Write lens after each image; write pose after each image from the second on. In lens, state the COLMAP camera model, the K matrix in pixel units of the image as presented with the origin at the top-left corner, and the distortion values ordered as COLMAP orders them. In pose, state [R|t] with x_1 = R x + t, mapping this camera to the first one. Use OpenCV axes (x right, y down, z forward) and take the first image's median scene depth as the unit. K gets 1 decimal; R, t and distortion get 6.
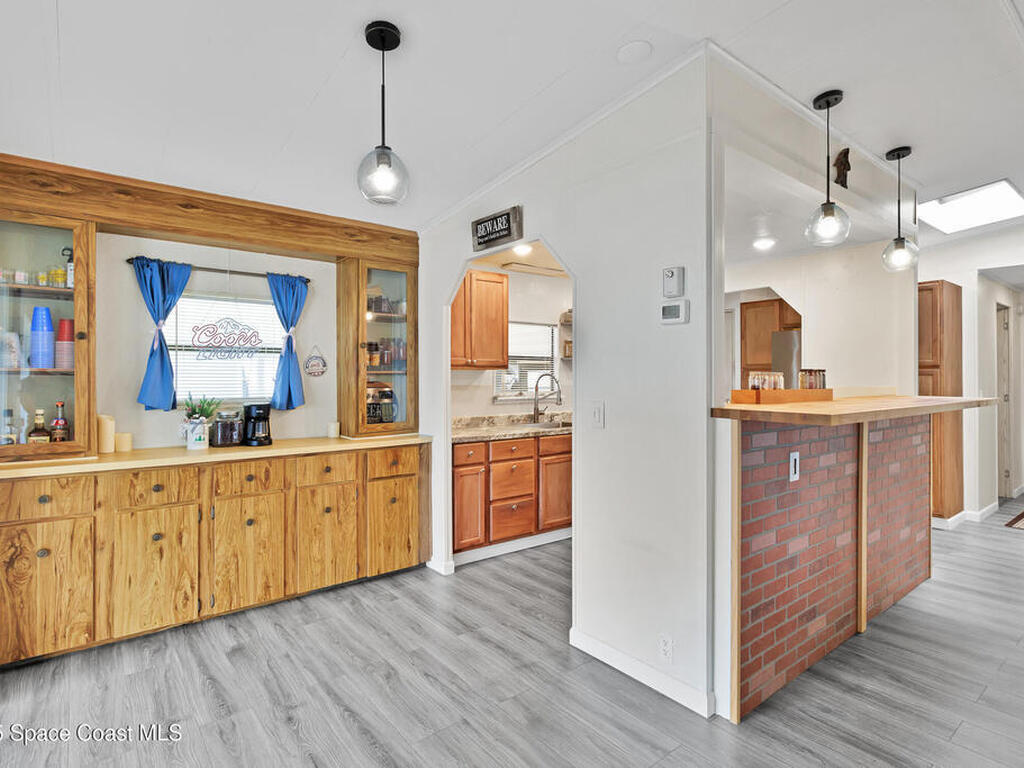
lens RADIAL K [[538.7, 0, 512.0], [0, 538.7, 384.0], [0, 0, 1]] dist [0.042533, 0.000154]
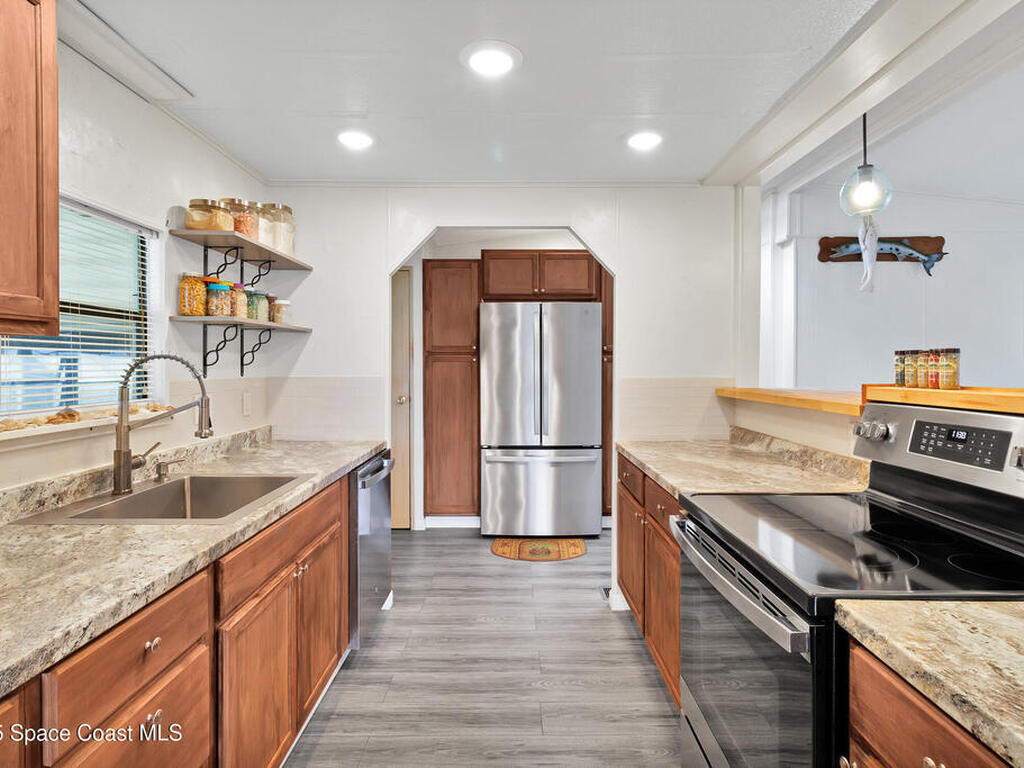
lens RADIAL K [[538.7, 0, 512.0], [0, 538.7, 384.0], [0, 0, 1]] dist [0.042533, 0.000154]
pose [[0.632769, -0.025770, 0.773912, -0.071994], [0.002244, 0.999503, 0.031447, -0.009576], [-0.774338, -0.018162, 0.632512, 0.572752]]
